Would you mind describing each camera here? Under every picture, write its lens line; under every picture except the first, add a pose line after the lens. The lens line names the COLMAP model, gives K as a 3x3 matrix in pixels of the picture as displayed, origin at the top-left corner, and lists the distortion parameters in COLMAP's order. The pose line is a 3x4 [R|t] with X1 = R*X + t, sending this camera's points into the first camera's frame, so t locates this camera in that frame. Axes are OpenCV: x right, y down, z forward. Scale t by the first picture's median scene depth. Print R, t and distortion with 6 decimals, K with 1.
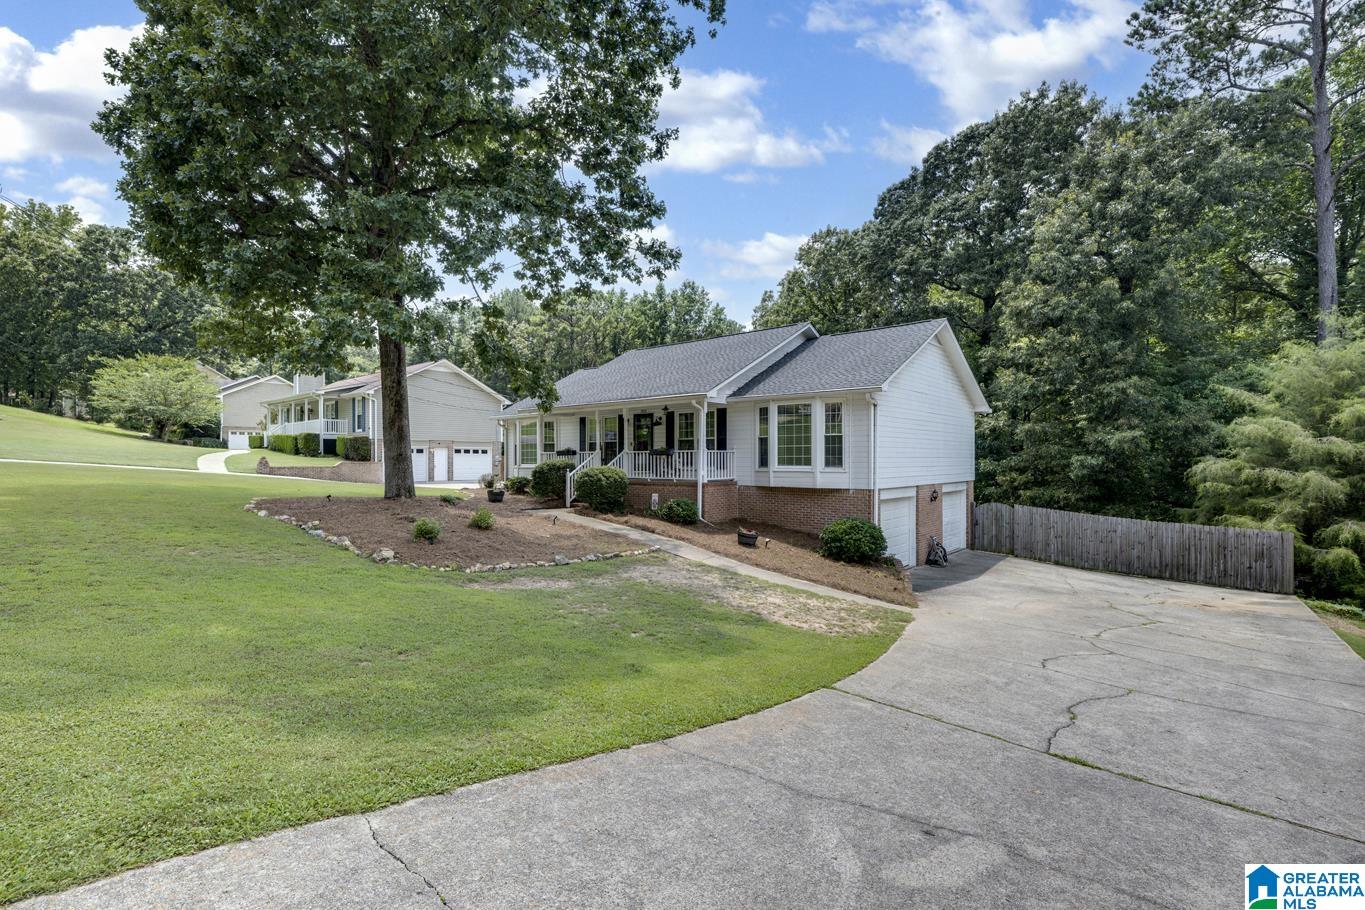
lens RADIAL K [[626.7, 0, 683.0], [0, 626.7, 460.2], [0, 0, 1]] dist [0.000656, -0.000165]
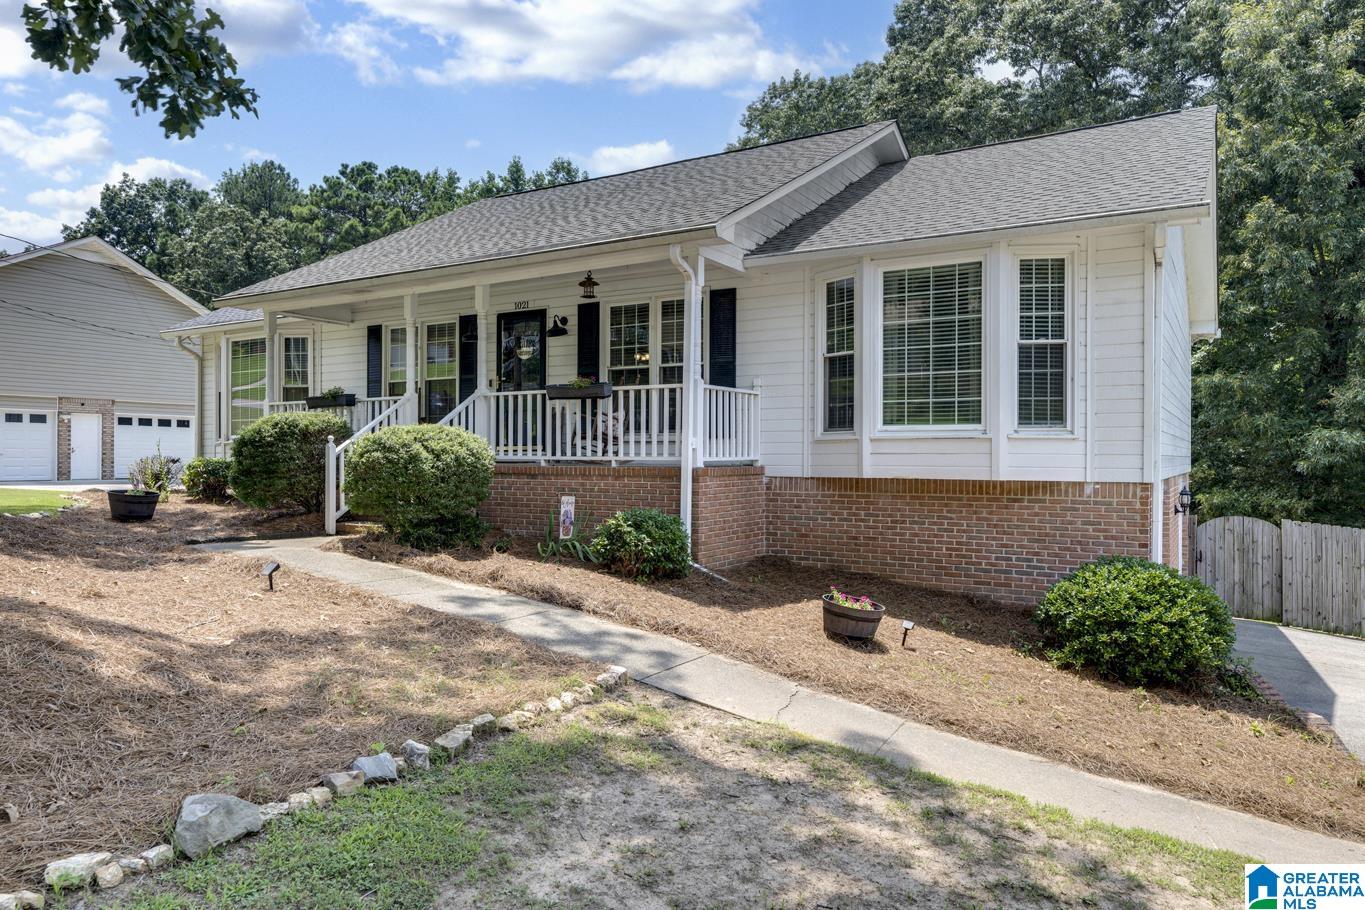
lens RADIAL K [[906.0, 0, 682.9], [0, 906.0, 458.8], [0, 0, 1]] dist [-0.001080, 0.001217]
pose [[0.987500, 0.004723, 0.157547, -0.055669], [-0.004950, 0.999987, 0.001049, 0.026827], [-0.157540, -0.001816, 0.987511, 0.407799]]
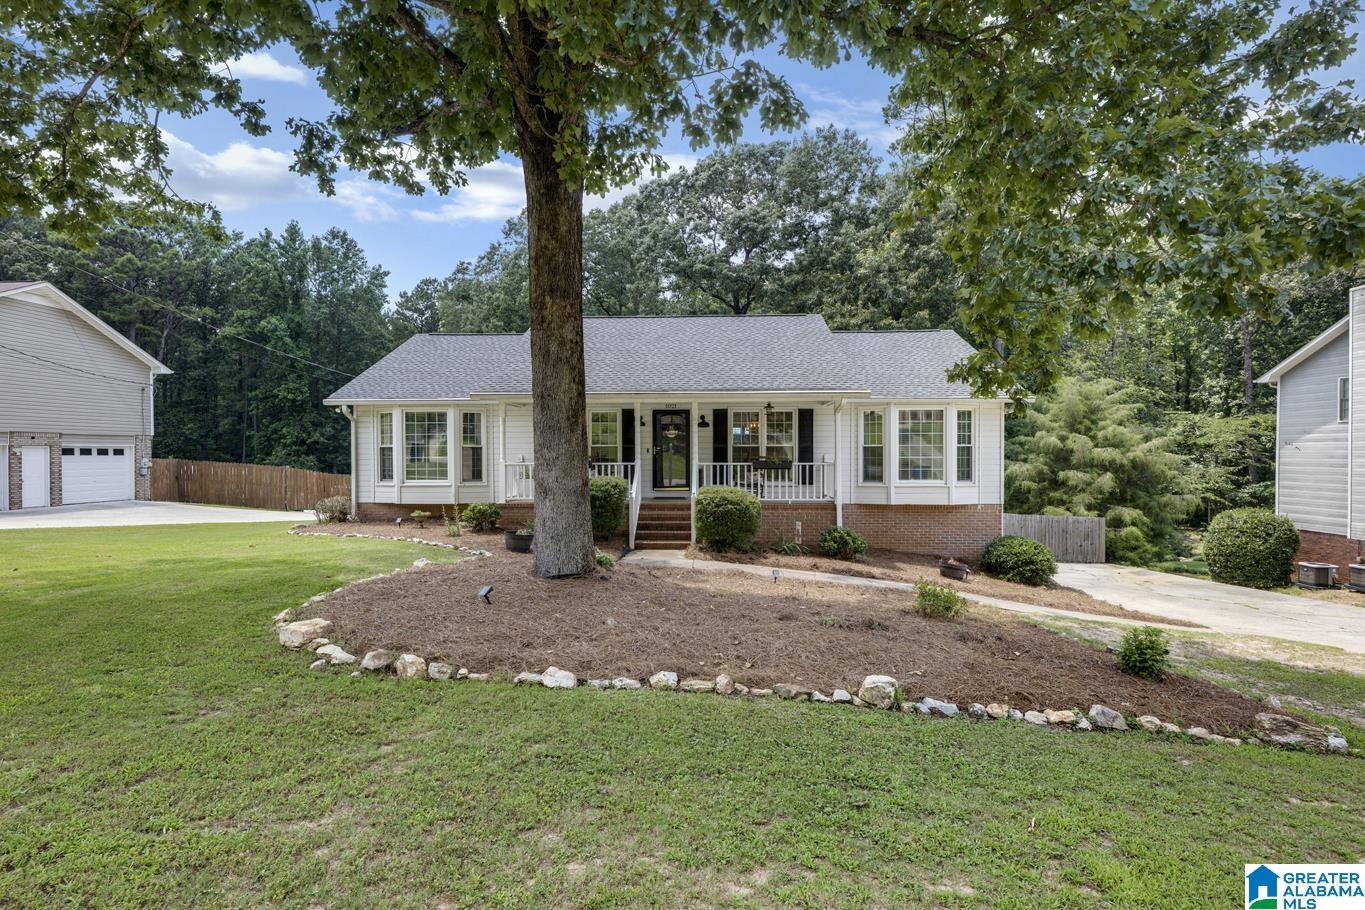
lens RADIAL K [[626.7, 0, 683.0], [0, 626.7, 460.2], [0, 0, 1]] dist [0.000656, -0.000165]
pose [[0.788519, -0.009102, 0.614943, -0.545887], [0.001088, 0.999910, 0.013405, -0.027028], [-0.615009, -0.009901, 0.788458, 0.447983]]
